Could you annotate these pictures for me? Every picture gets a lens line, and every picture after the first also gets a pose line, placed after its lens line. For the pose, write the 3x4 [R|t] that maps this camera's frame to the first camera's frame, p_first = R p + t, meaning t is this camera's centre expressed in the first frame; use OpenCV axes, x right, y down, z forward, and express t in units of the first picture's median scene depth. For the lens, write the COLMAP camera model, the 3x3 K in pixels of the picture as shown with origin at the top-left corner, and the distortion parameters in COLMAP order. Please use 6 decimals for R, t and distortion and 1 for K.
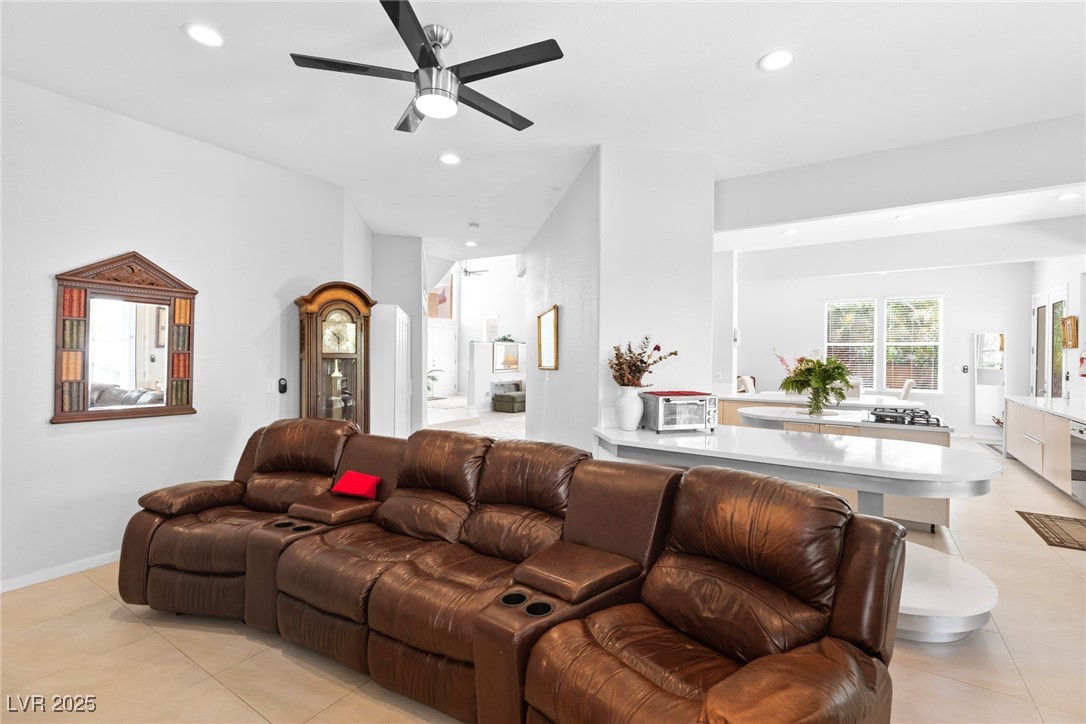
lens RADIAL K [[480.8, 0, 546.6], [0, 480.8, 355.4], [0, 0, 1]] dist [0.001158, 0.000077]
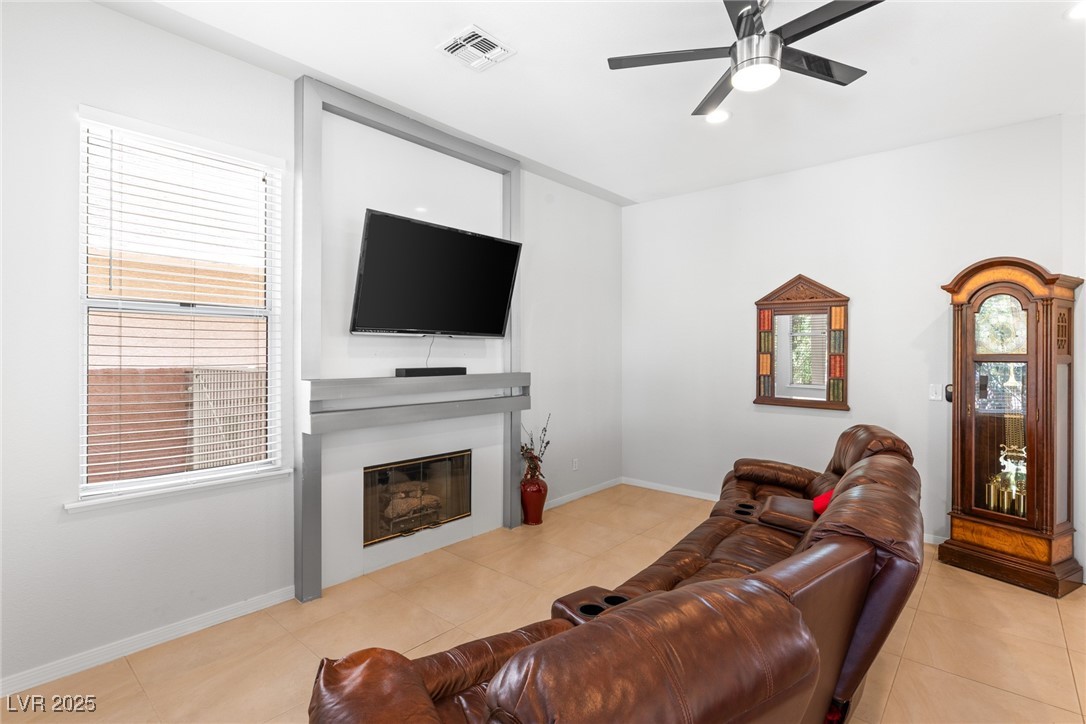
lens RADIAL K [[512.4, 0, 544.6], [0, 512.4, 357.8], [0, 0, 1]] dist [-0.005138, -0.000117]
pose [[-0.148703, -0.002059, -0.988880, 0.521022], [-0.005952, 0.999982, -0.001187, 0.007124], [0.988864, 0.005709, -0.148712, 0.500773]]
